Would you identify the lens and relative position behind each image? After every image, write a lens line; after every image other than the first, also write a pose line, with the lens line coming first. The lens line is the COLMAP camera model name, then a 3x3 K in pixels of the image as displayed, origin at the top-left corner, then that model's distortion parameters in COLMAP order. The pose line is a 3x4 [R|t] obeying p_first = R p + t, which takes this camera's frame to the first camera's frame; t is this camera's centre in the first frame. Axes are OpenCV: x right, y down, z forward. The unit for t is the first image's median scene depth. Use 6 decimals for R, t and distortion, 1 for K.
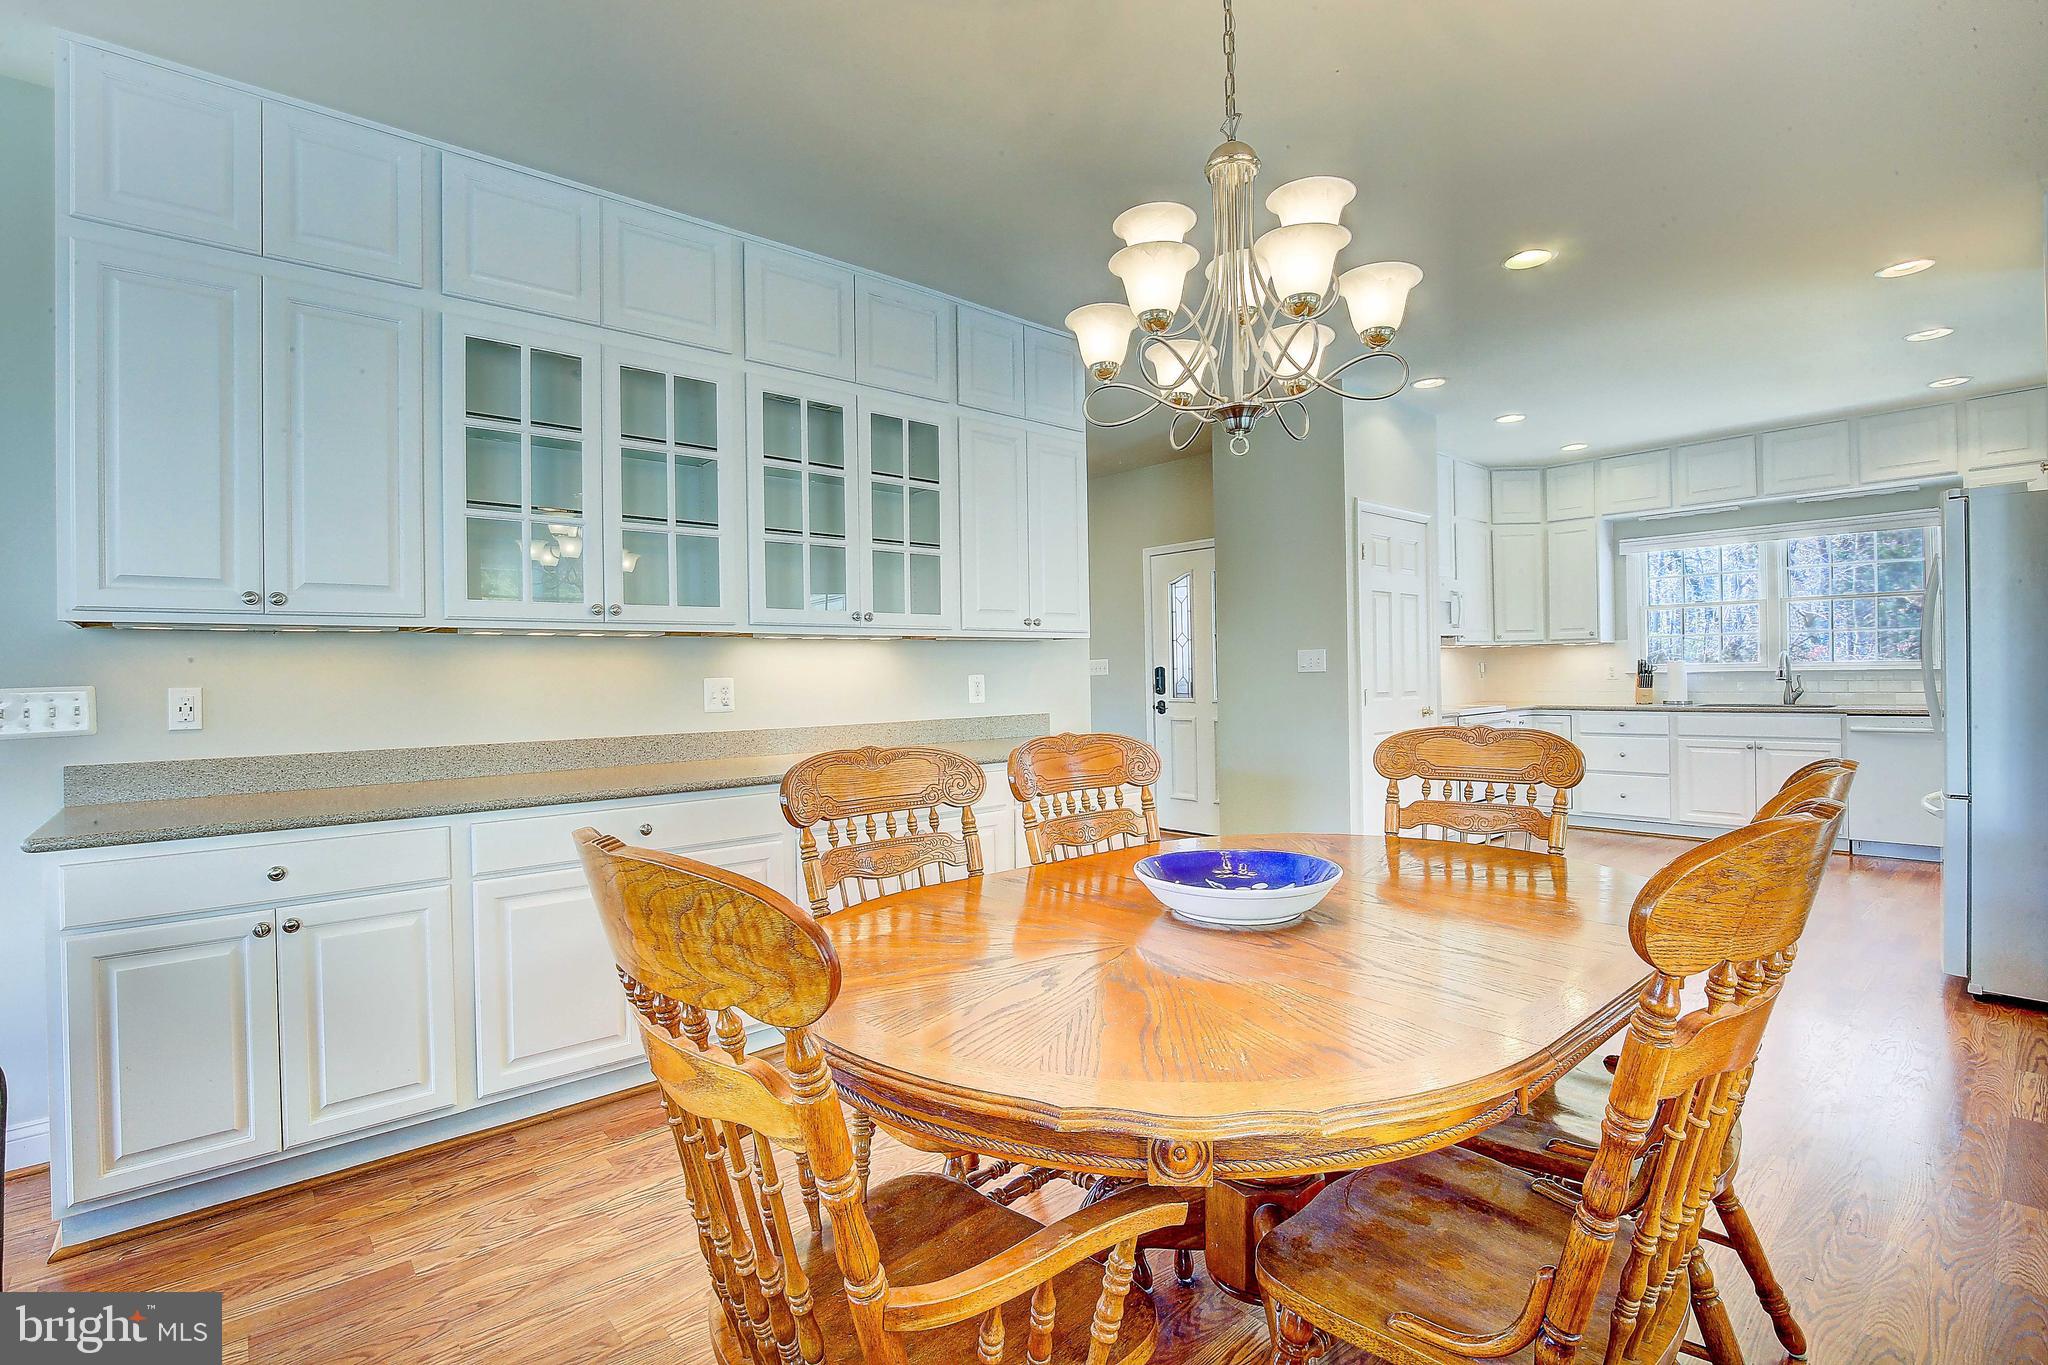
lens RADIAL K [[941.7, 0, 1013.3], [0, 941.7, 674.8], [0, 0, 1]] dist [-0.036437, 0.007065]
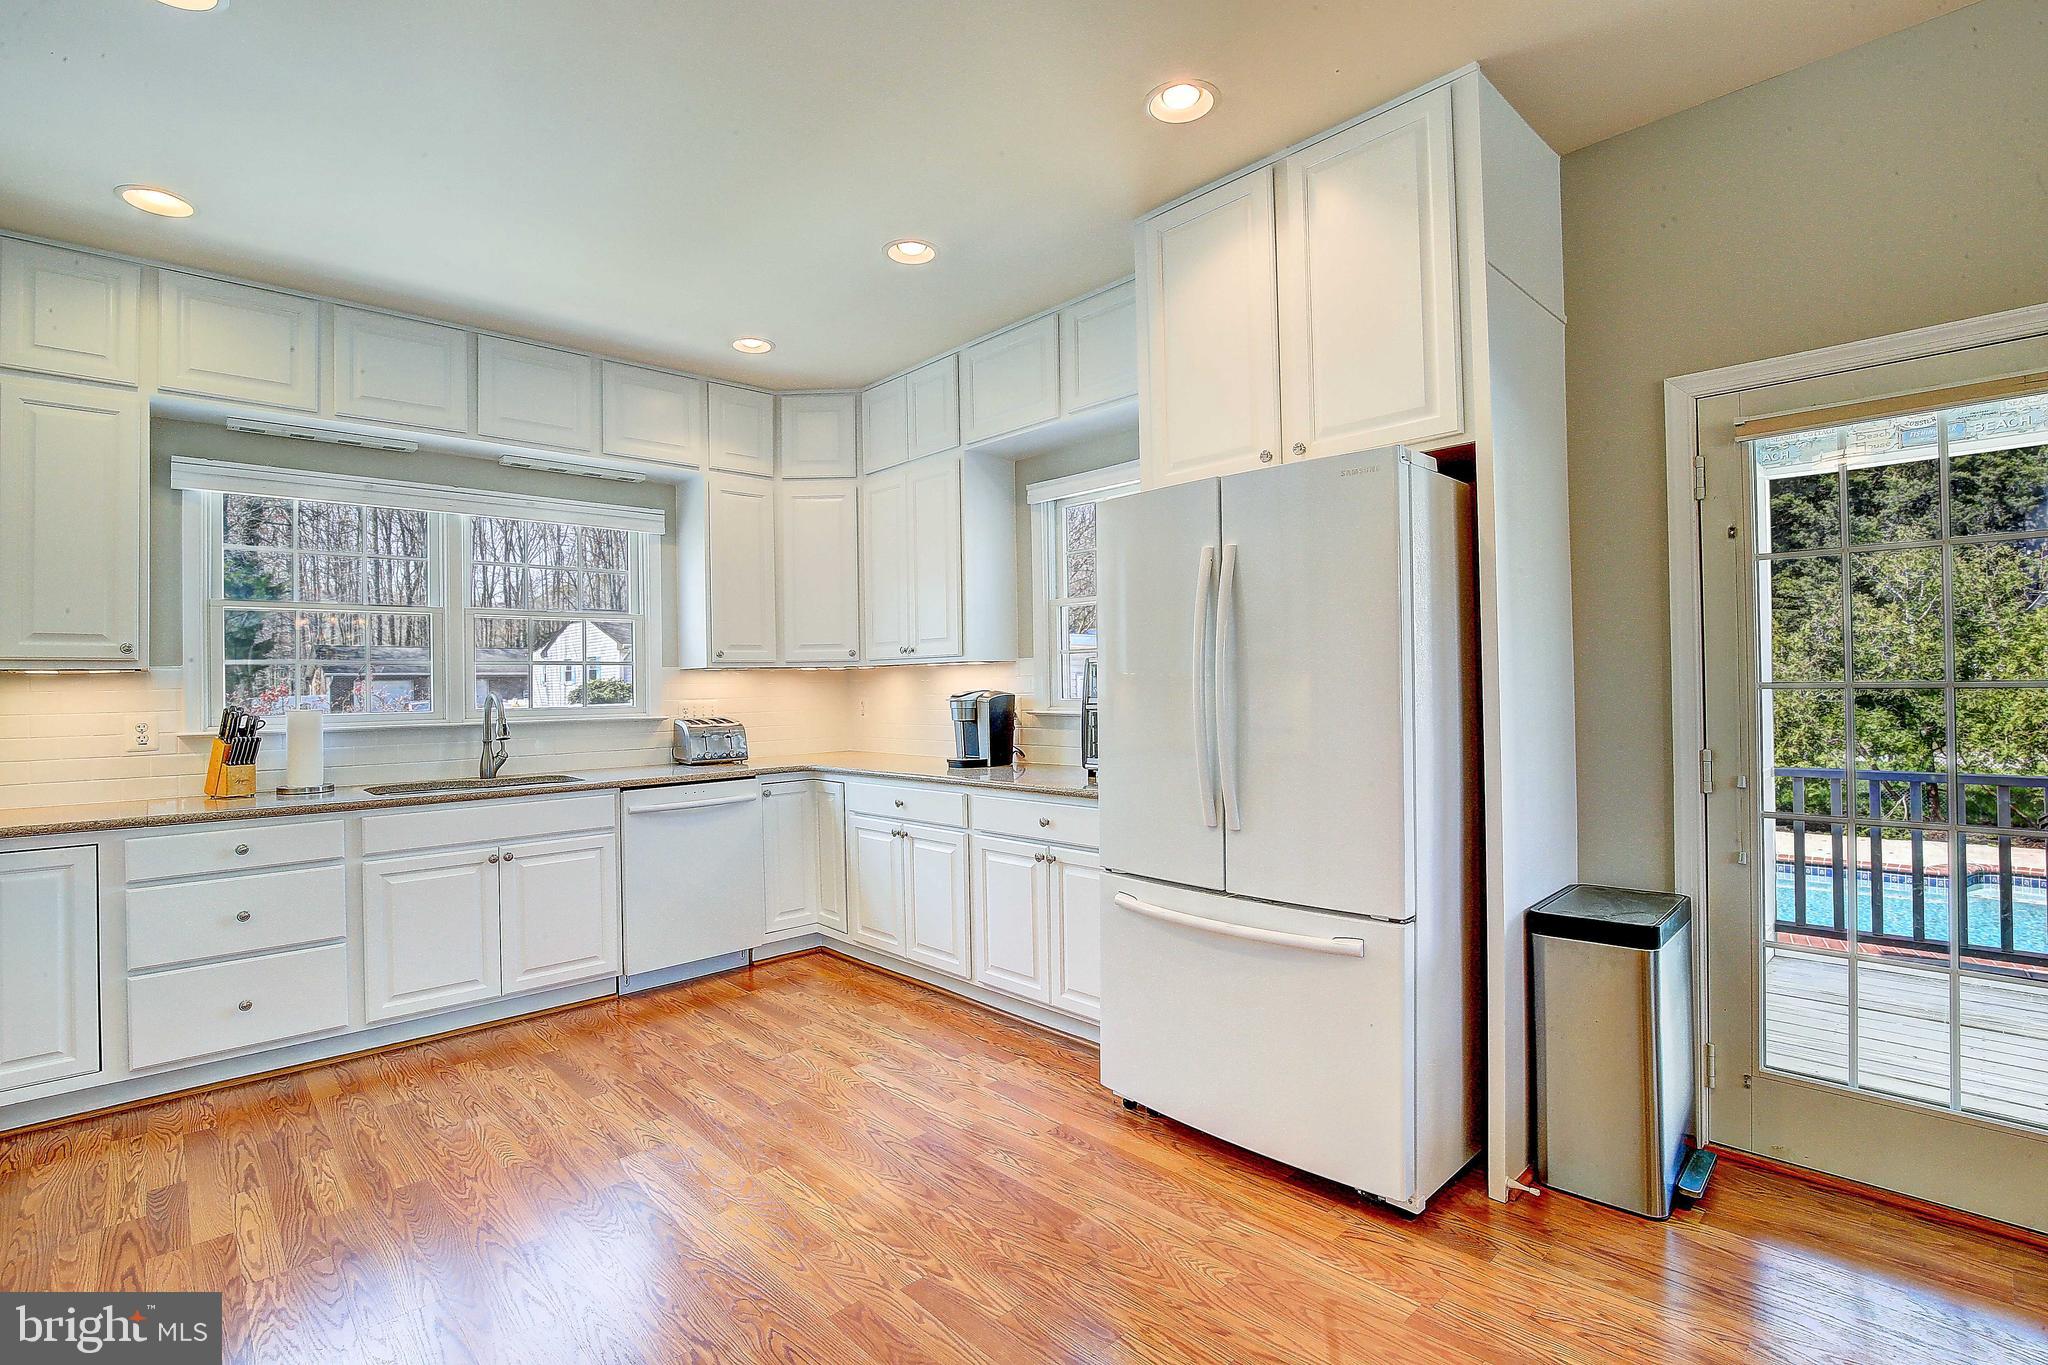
lens RADIAL K [[941.7, 0, 1013.3], [0, 941.7, 674.8], [0, 0, 1]] dist [-0.036437, 0.007065]
pose [[-0.040136, 0.030750, 0.998721, 0.184220], [0.017540, 0.999394, -0.030066, -0.012133], [-0.999040, 0.016311, -0.040651, 0.633604]]
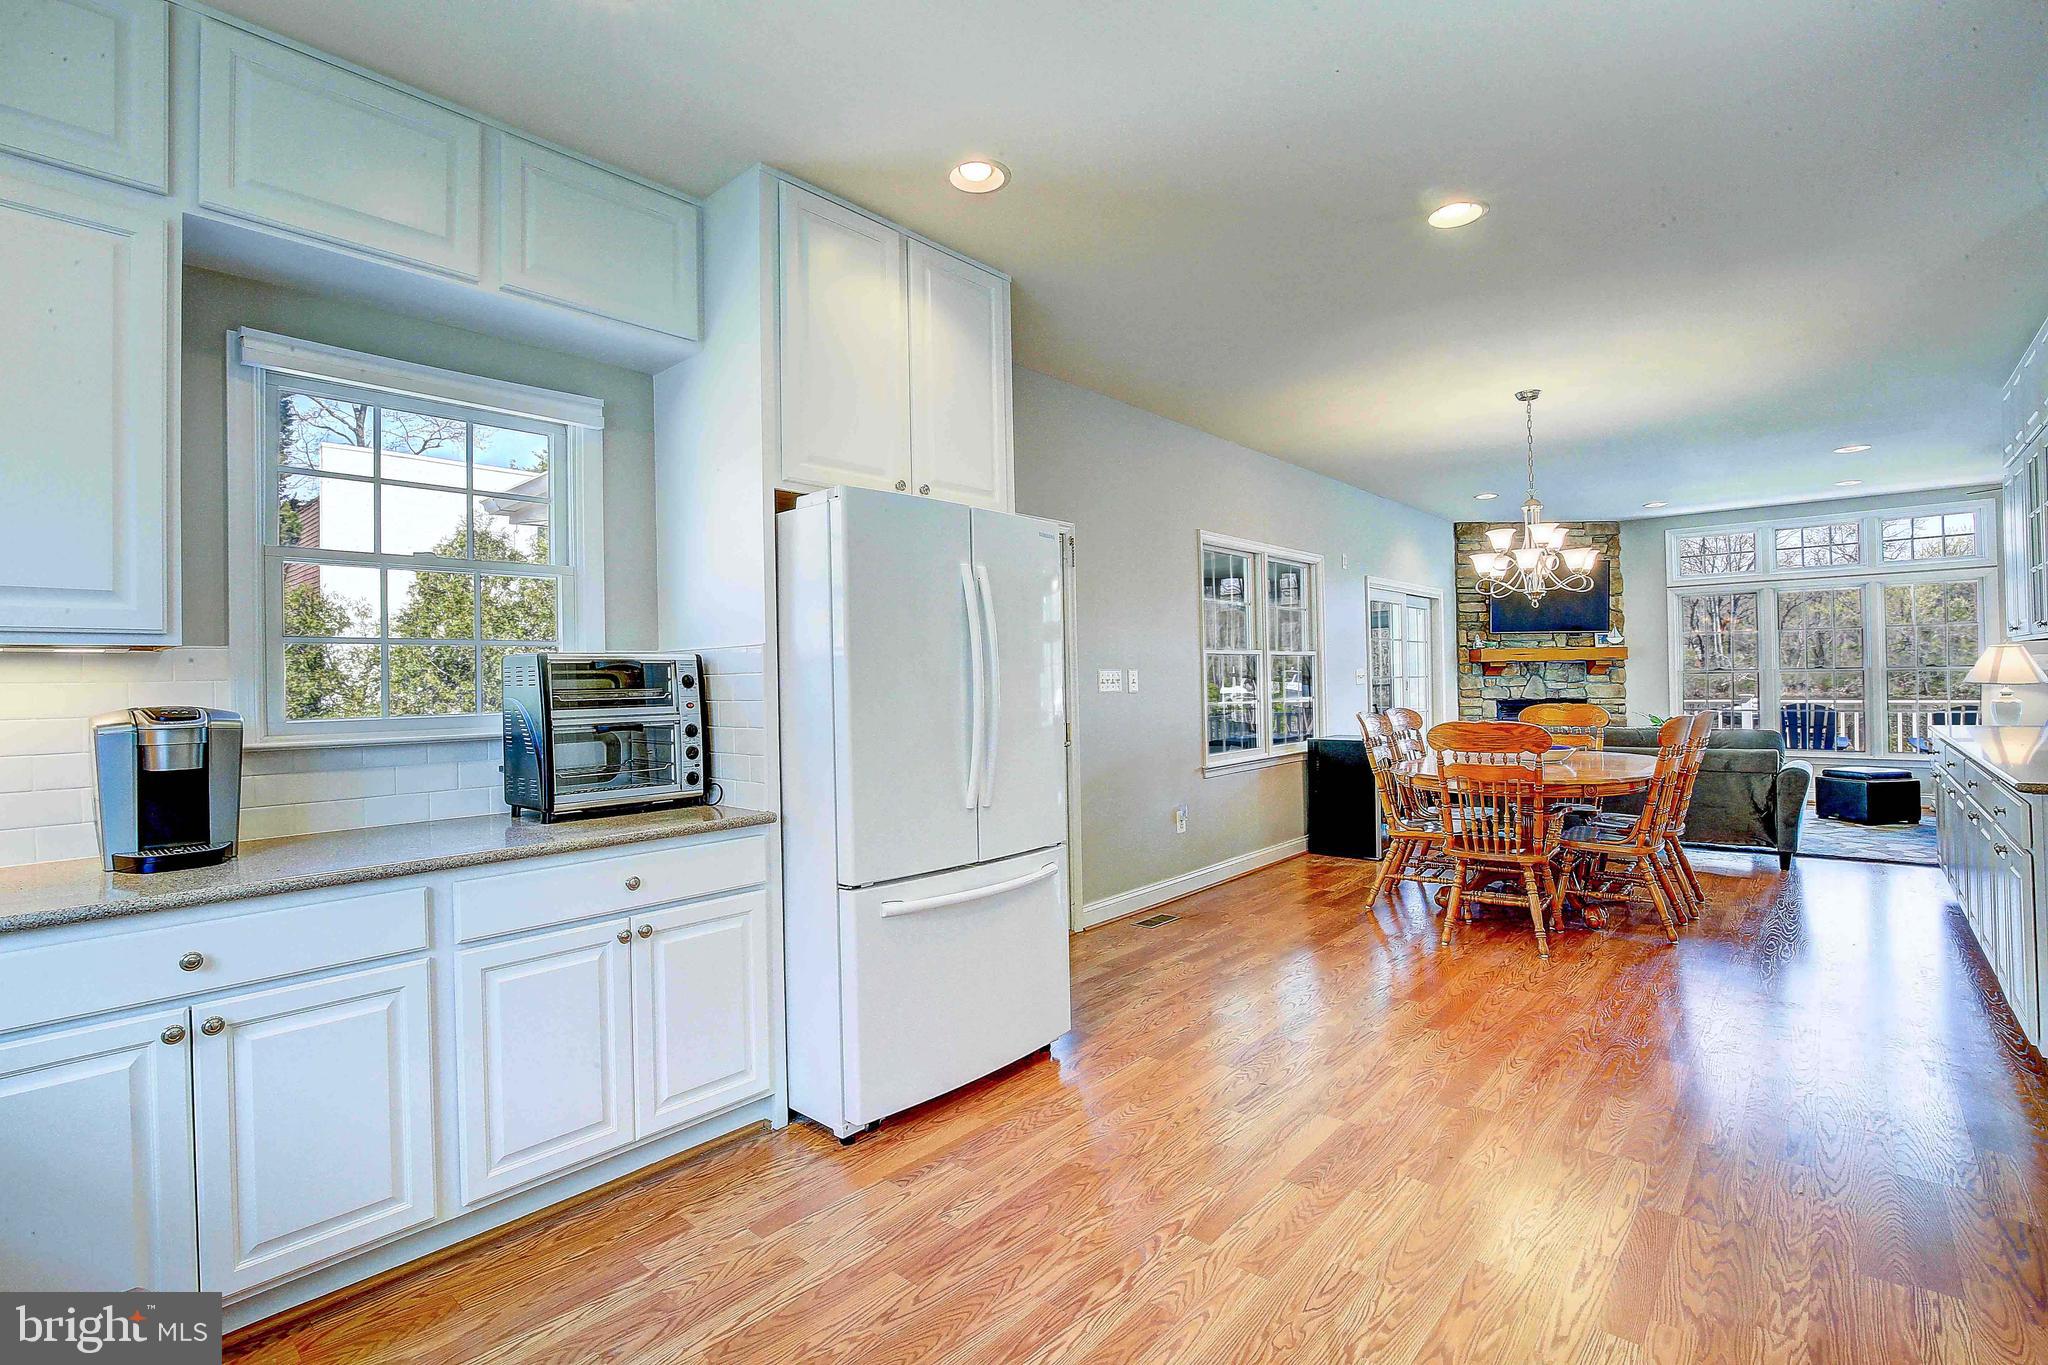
lens RADIAL K [[941.7, 0, 1013.3], [0, 941.7, 674.8], [0, 0, 1]] dist [-0.036437, 0.007065]
pose [[-0.991216, 0.037734, -0.126759, 0.584749], [0.038651, 0.999241, -0.004781, -0.019831], [0.126483, -0.009639, -0.991922, 0.965352]]
